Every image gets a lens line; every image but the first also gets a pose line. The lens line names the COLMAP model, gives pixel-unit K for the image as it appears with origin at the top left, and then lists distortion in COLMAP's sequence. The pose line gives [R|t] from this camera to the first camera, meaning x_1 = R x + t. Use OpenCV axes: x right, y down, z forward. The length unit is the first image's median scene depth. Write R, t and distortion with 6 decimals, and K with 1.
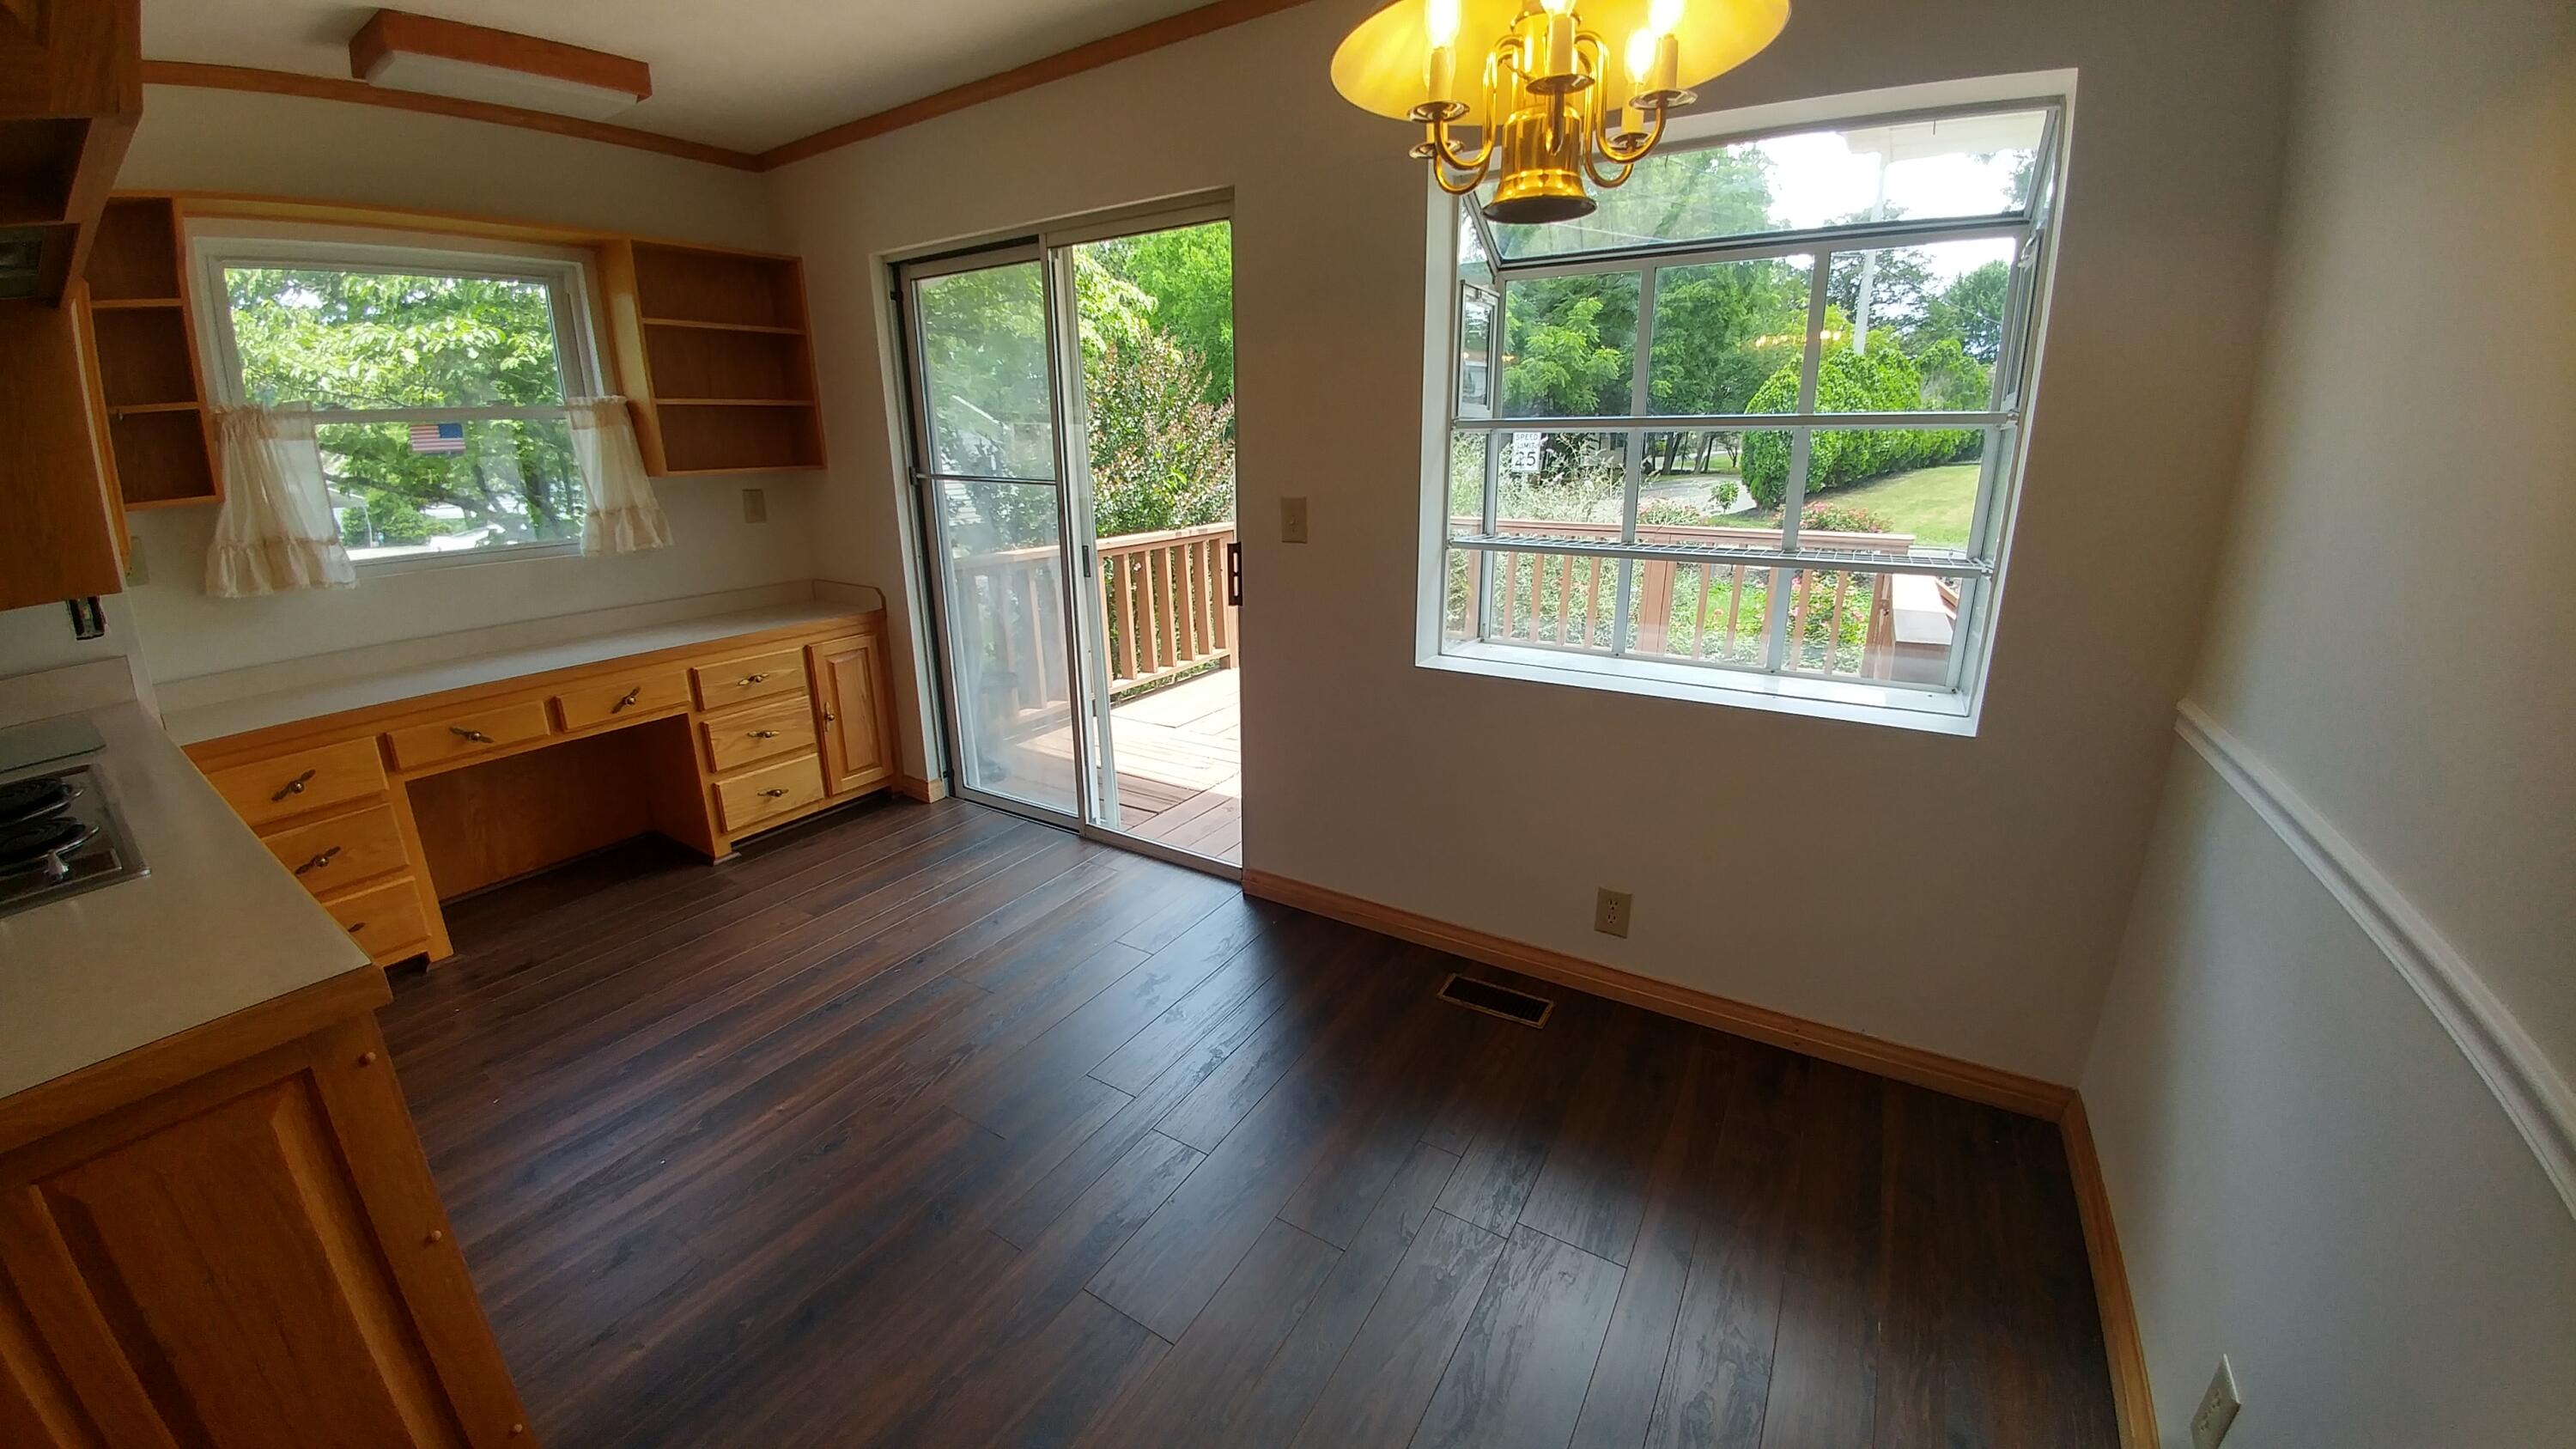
lens RADIAL K [[940.6, 0, 1284.8], [0, 940.6, 711.0], [0, 0, 1]] dist [-0.018727, -0.016688]
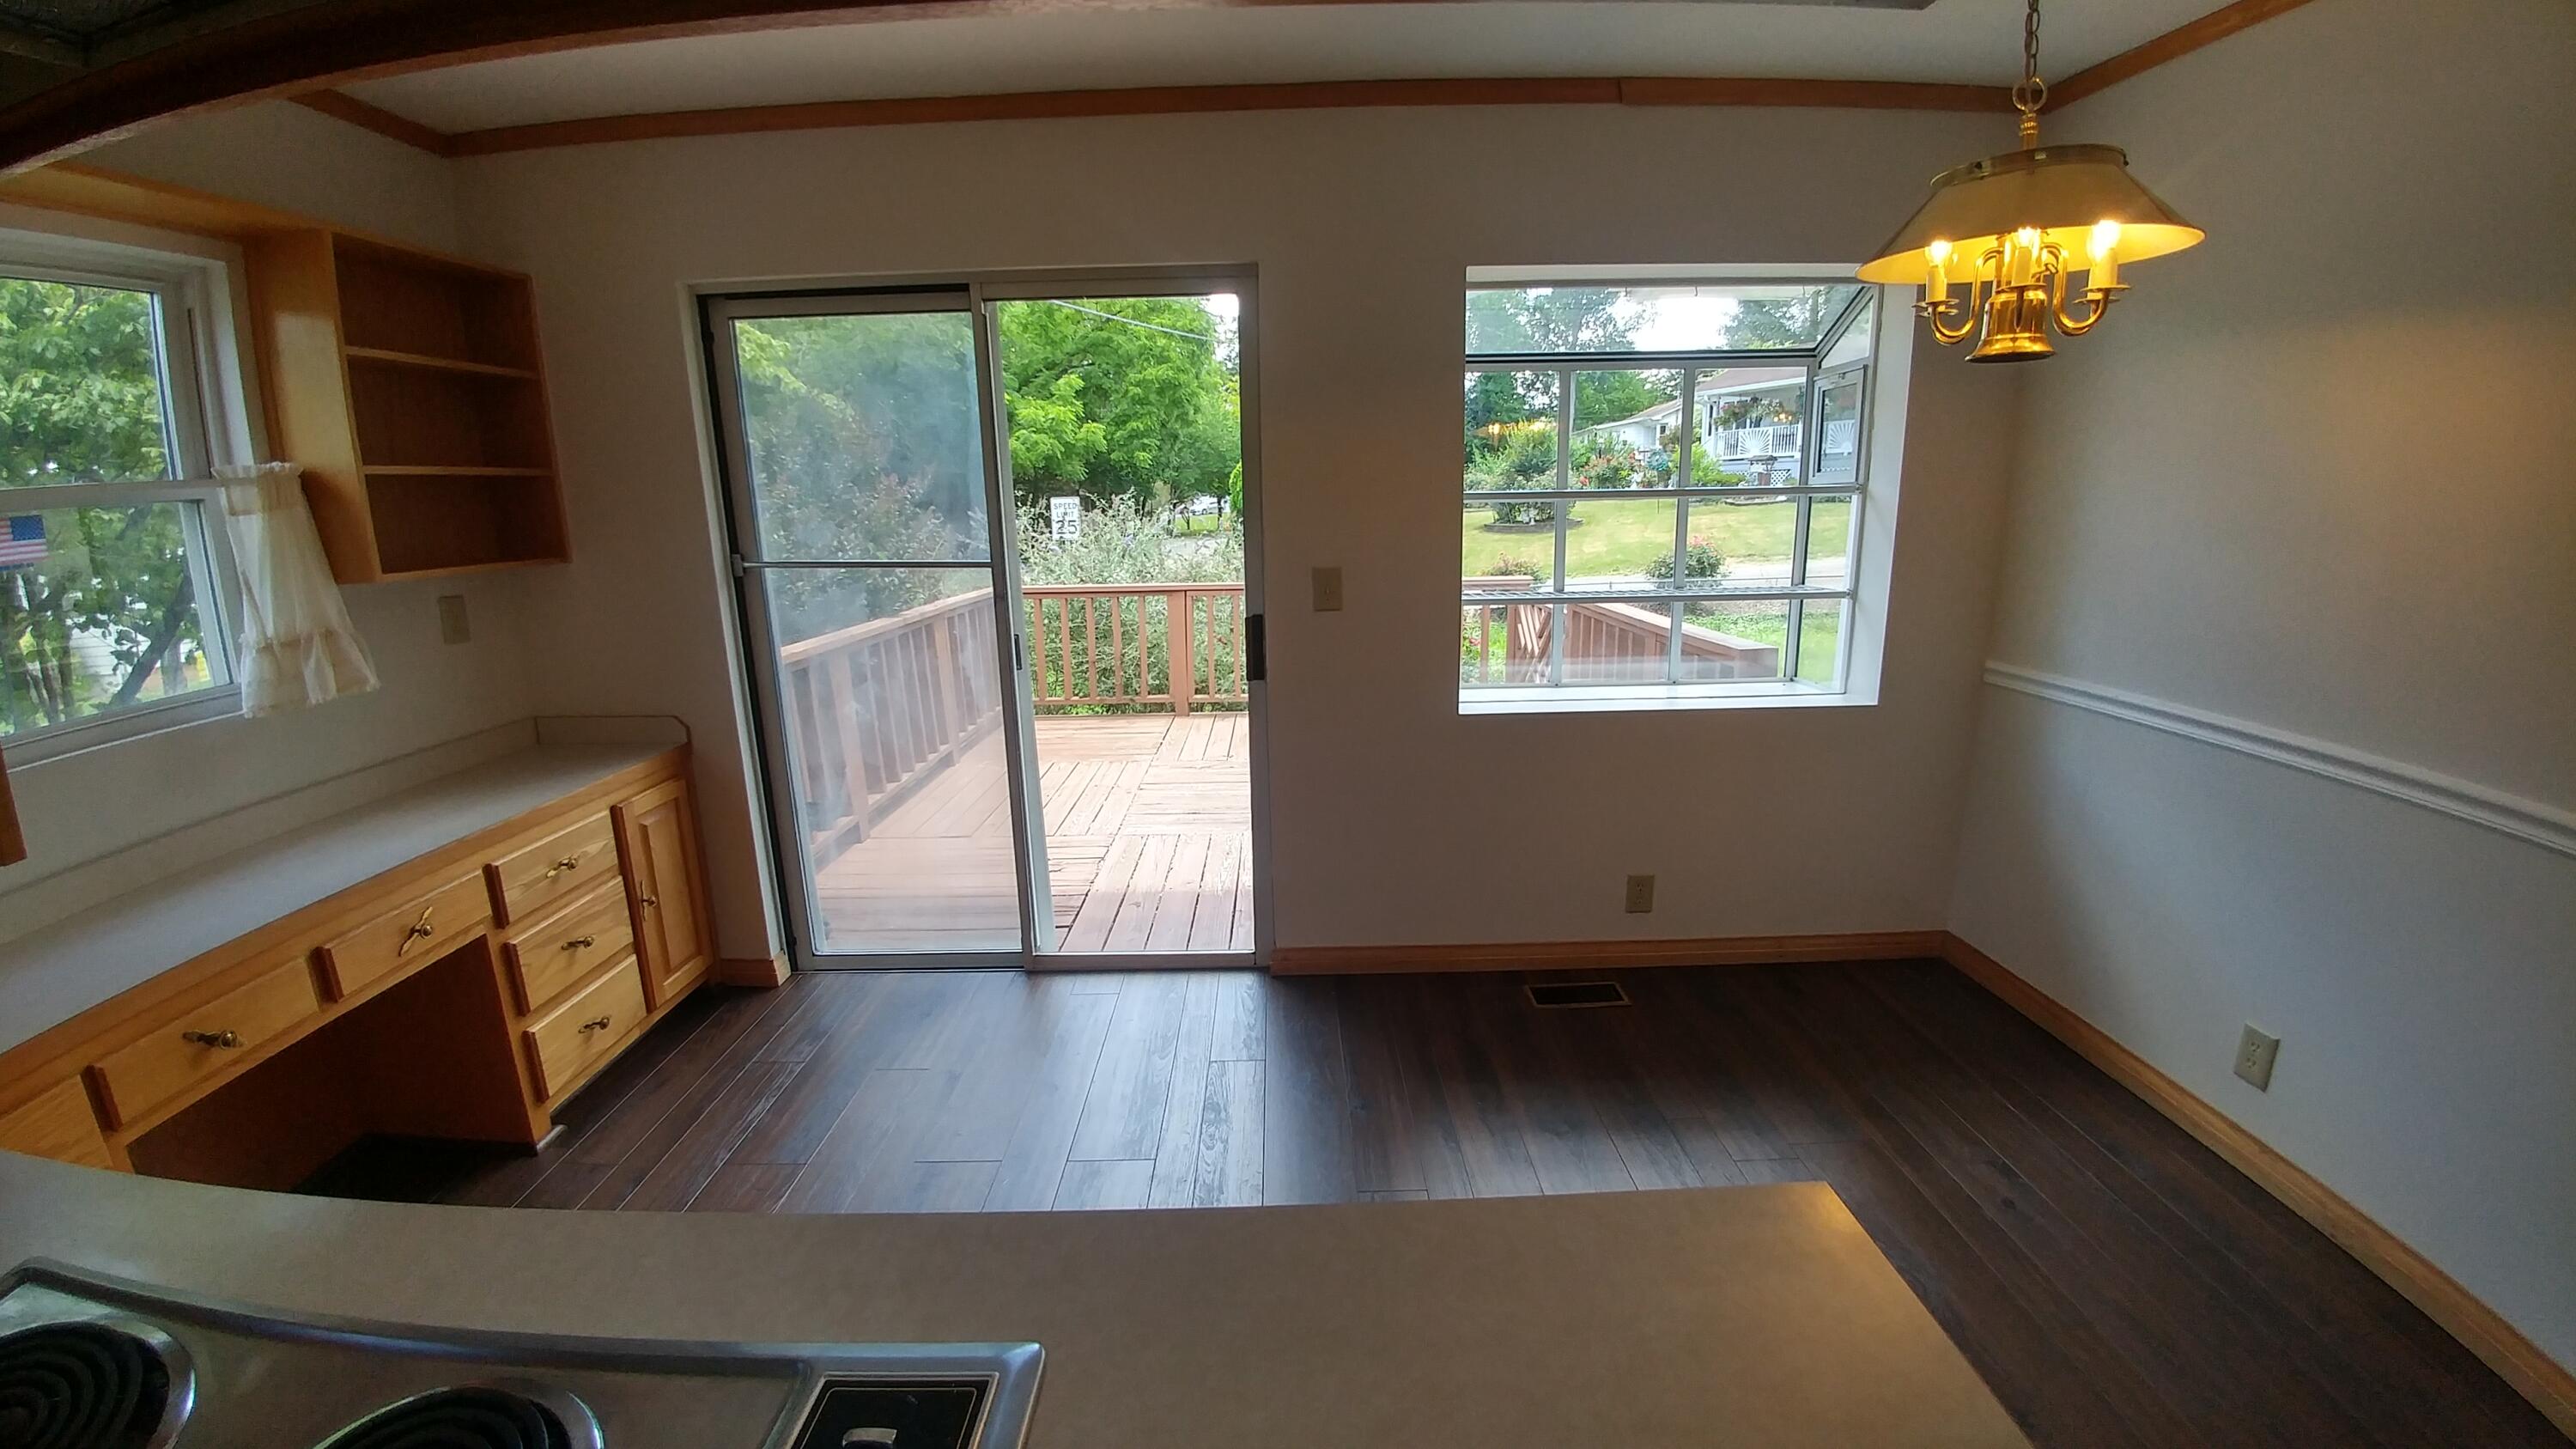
lens RADIAL K [[945.5, 0, 1289.3], [0, 945.5, 705.3], [0, 0, 1]] dist [-0.033490, -0.009200]
pose [[0.841377, -0.121798, 0.526545, -0.467729], [0.161412, 0.986439, -0.029745, -0.044452], [-0.515782, 0.110018, 0.849626, 0.135664]]
